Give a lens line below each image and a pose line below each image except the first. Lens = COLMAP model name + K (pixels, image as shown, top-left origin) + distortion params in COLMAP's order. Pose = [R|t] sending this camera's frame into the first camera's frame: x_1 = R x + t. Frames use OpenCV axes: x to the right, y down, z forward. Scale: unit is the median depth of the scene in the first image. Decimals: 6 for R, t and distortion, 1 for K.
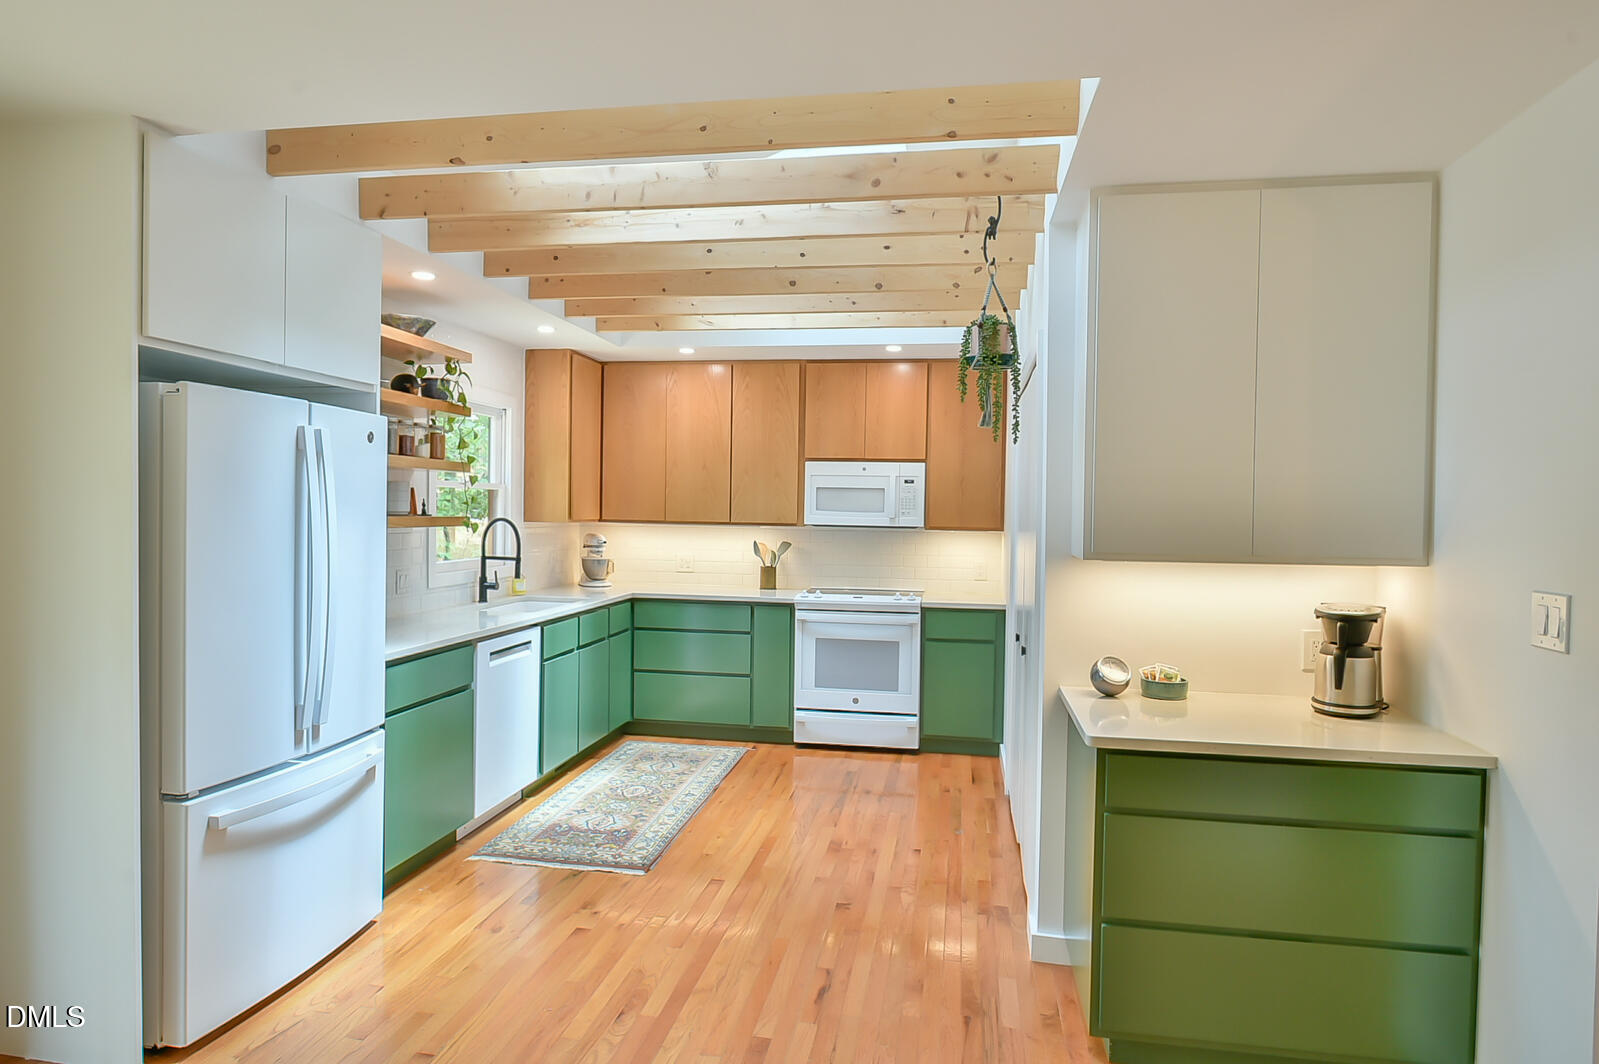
lens RADIAL K [[927.6, 0, 799.5], [0, 927.6, 532.0], [0, 0, 1]] dist [0.032378, 0.000095]
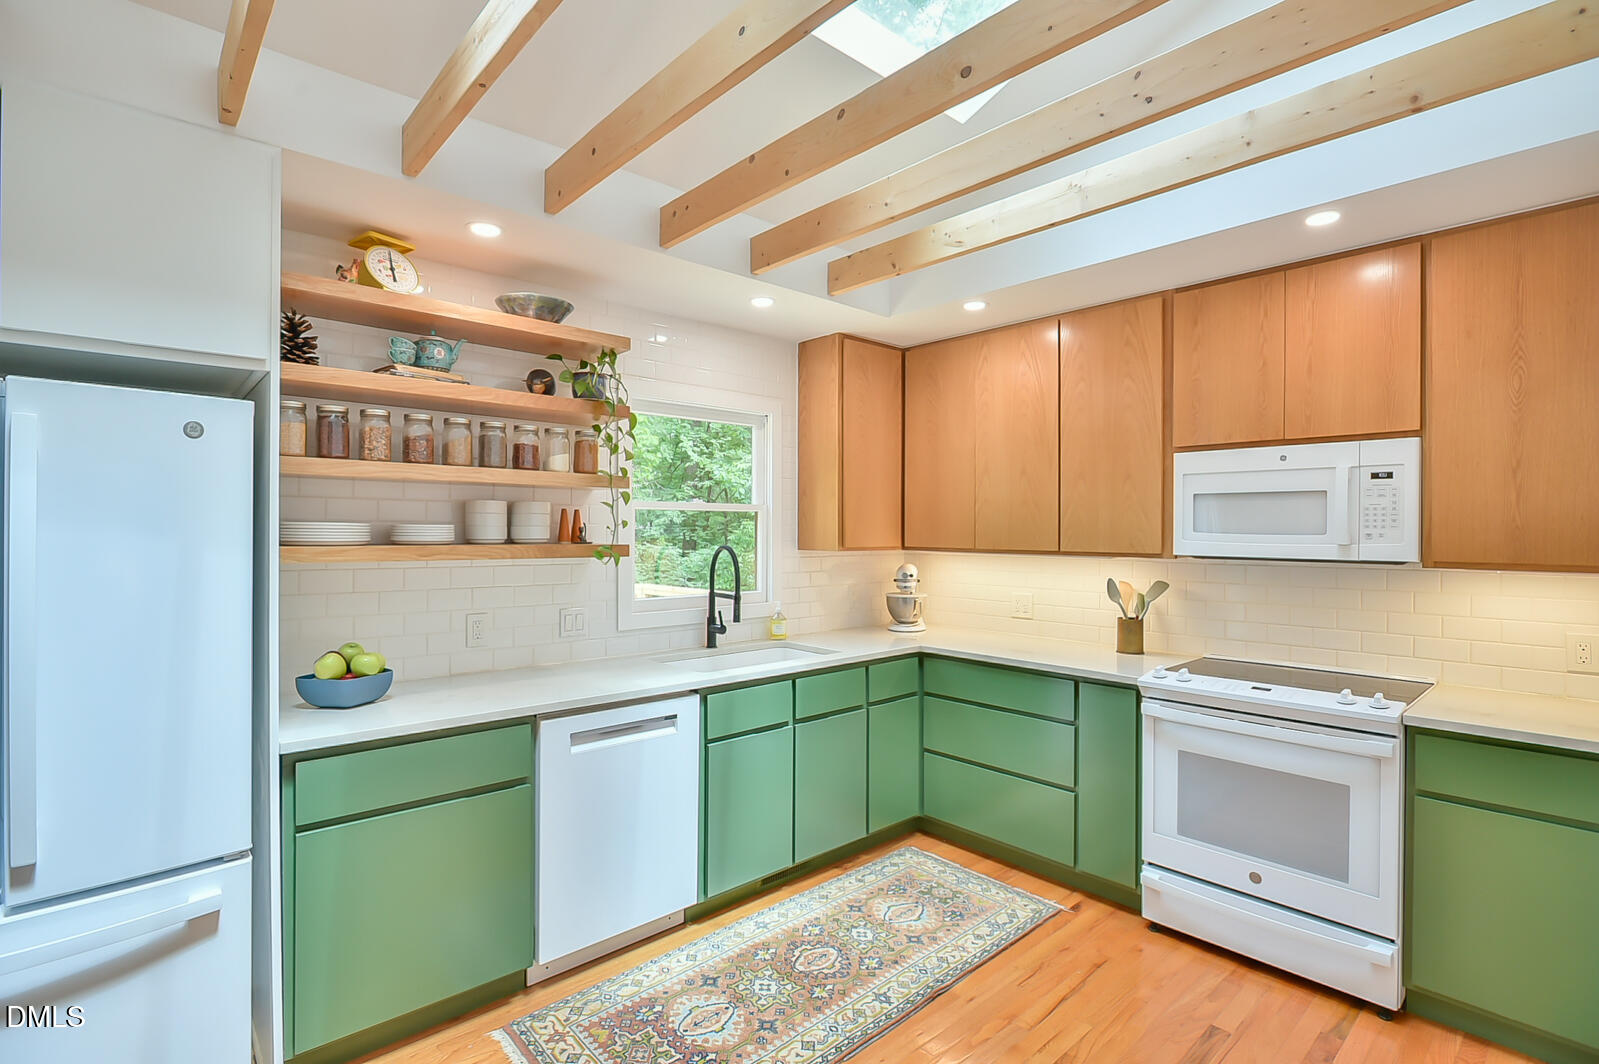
lens RADIAL K [[755.6, 0, 799.5], [0, 755.6, 532.0], [0, 0, 1]] dist [-0.012616, 0.001242]
pose [[0.786272, -0.011397, -0.617776, 0.123899], [-0.006354, 0.999628, -0.026528, -0.009126], [0.617848, 0.024784, 0.785907, 0.476060]]
